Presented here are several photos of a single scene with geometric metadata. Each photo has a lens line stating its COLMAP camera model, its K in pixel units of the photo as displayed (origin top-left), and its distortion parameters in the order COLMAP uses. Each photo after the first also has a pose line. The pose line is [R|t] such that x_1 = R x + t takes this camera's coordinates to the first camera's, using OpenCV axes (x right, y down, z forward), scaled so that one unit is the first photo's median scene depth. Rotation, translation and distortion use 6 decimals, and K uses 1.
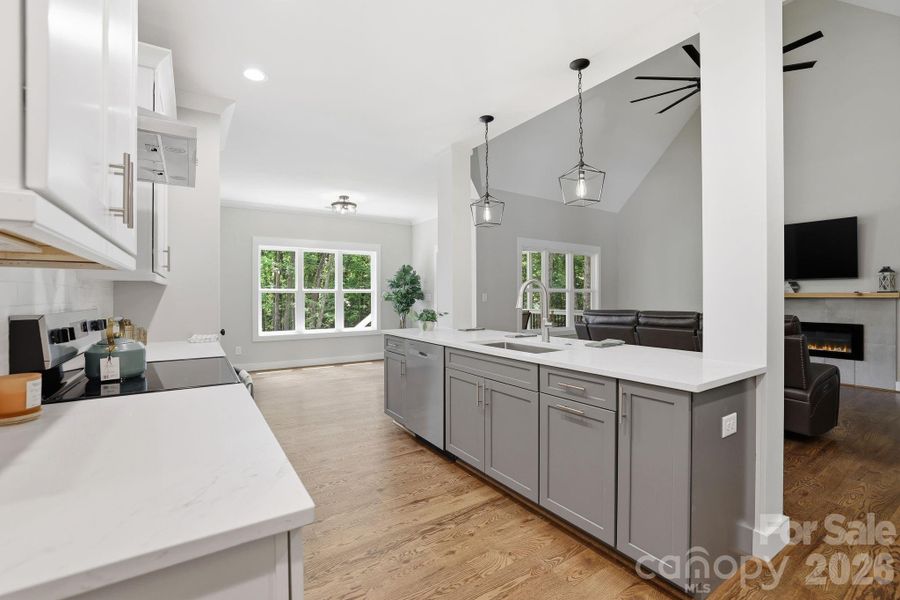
lens RADIAL K [[395.5, 0, 442.6], [0, 395.5, 296.4], [0, 0, 1]] dist [-0.032308, 0.006666]
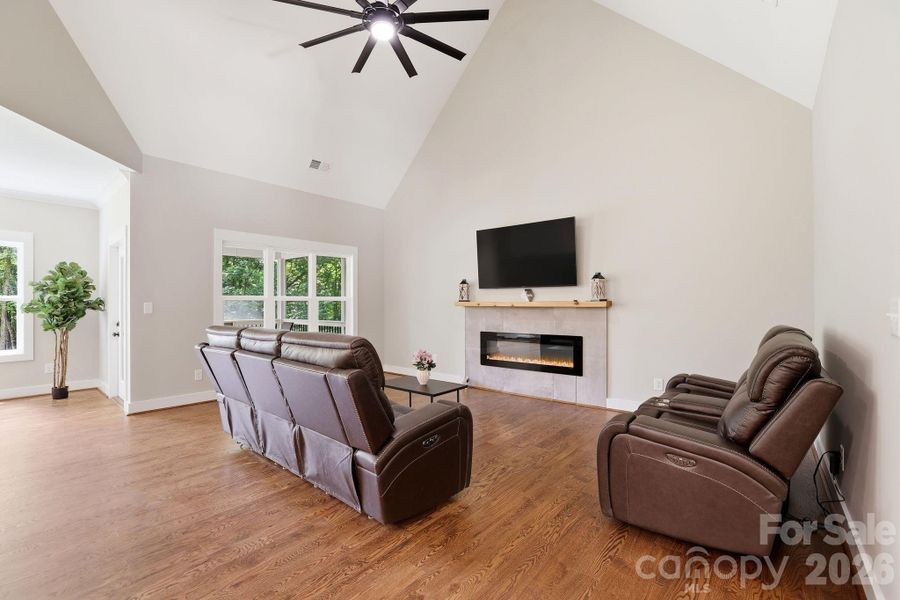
lens RADIAL K [[395.5, 0, 438.3], [0, 395.5, 302.6], [0, 0, 1]] dist [-0.032308, 0.006666]
pose [[0.957983, -0.000419, 0.286824, 0.477435], [0.001902, 0.999986, -0.004893, -0.002604], [-0.286818, 0.005233, 0.957971, 0.193375]]
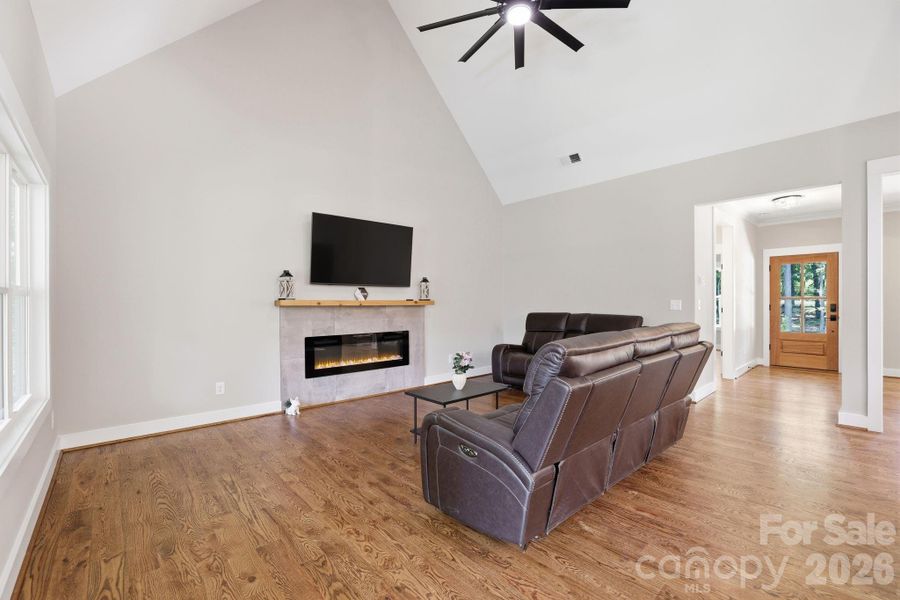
lens RADIAL K [[395.5, 0, 445.7], [0, 395.5, 301.4], [0, 0, 1]] dist [-0.032308, 0.006666]
pose [[-0.156092, 0.002451, 0.987739, -0.002394], [0.004000, 0.999990, -0.001849, -0.004519], [-0.987734, 0.003663, -0.156100, 1.025920]]
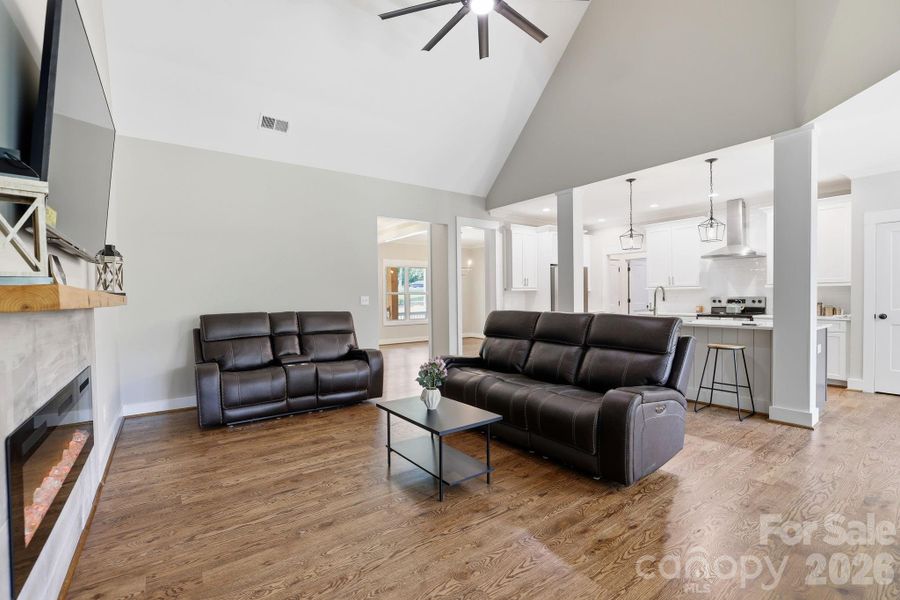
lens RADIAL K [[395.5, 0, 442.2], [0, 395.5, 304.7], [0, 0, 1]] dist [-0.032308, 0.006666]
pose [[-0.998676, 0.014956, -0.049216, 0.680055], [0.013903, 0.999668, 0.021678, -0.002923], [0.049524, 0.020965, -0.998553, 1.420043]]
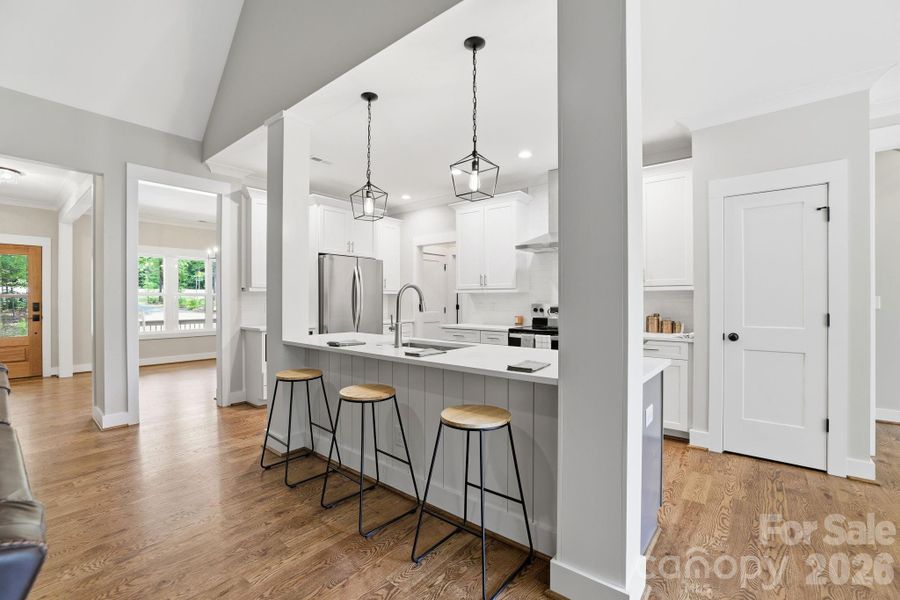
lens RADIAL K [[395.5, 0, 444.1], [0, 395.5, 300.9], [0, 0, 1]] dist [-0.032308, 0.006666]
pose [[-0.950587, 0.005068, -0.310416, 0.242583], [0.002715, 0.999964, 0.008012, -0.003954], [0.310446, 0.006773, -0.950567, 1.029906]]
